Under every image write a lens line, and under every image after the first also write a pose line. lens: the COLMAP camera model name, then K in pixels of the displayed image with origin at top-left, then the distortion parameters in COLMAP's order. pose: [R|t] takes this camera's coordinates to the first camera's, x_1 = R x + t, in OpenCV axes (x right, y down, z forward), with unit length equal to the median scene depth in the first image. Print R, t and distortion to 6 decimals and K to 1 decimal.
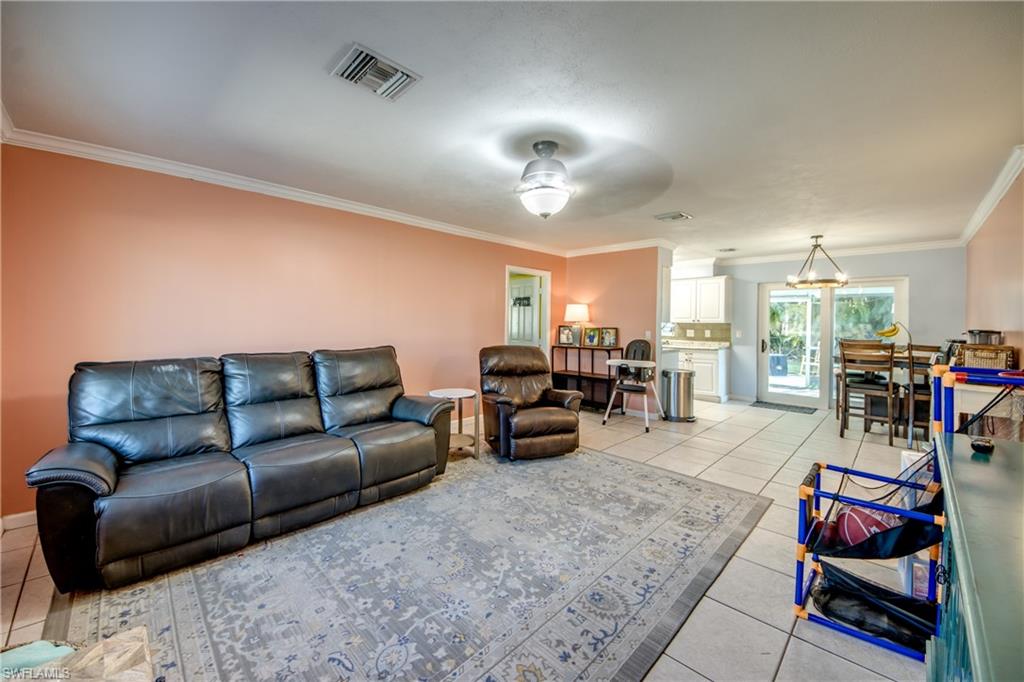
lens RADIAL K [[392.9, 0, 516.5], [0, 392.9, 323.1], [0, 0, 1]] dist [0.004033, -0.008645]
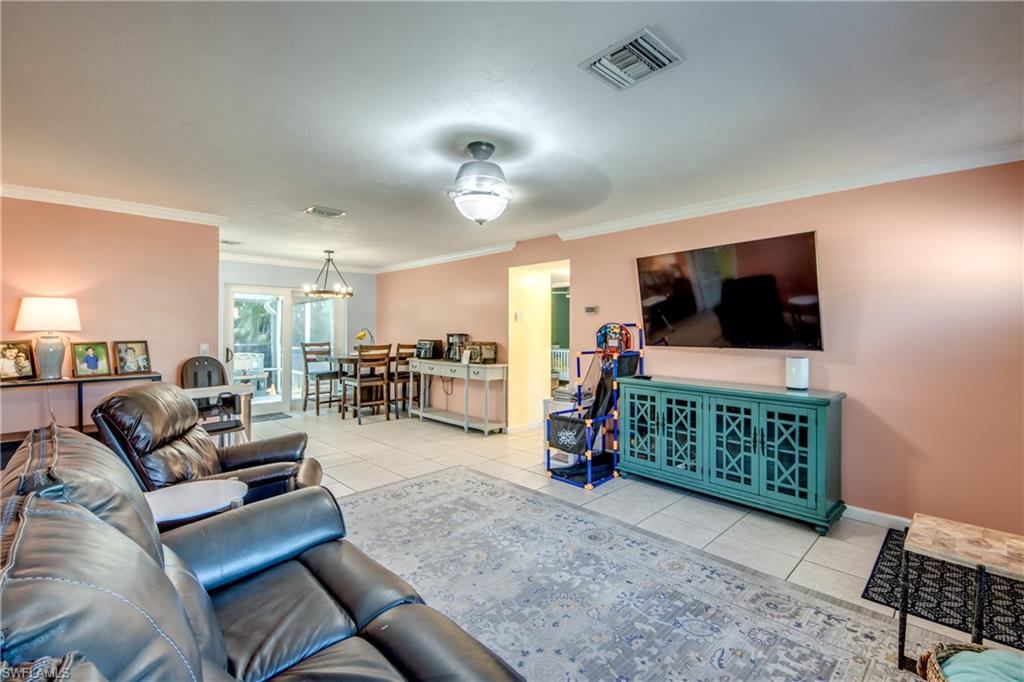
lens RADIAL K [[450.1, 0, 526.1], [0, 450.1, 316.1], [0, 0, 1]] dist [0.017521, -0.015988]
pose [[0.006820, 0.018166, 0.999812, -0.737882], [0.002722, 0.999831, -0.018184, -0.019373], [-0.999973, 0.002845, 0.006769, 0.658508]]
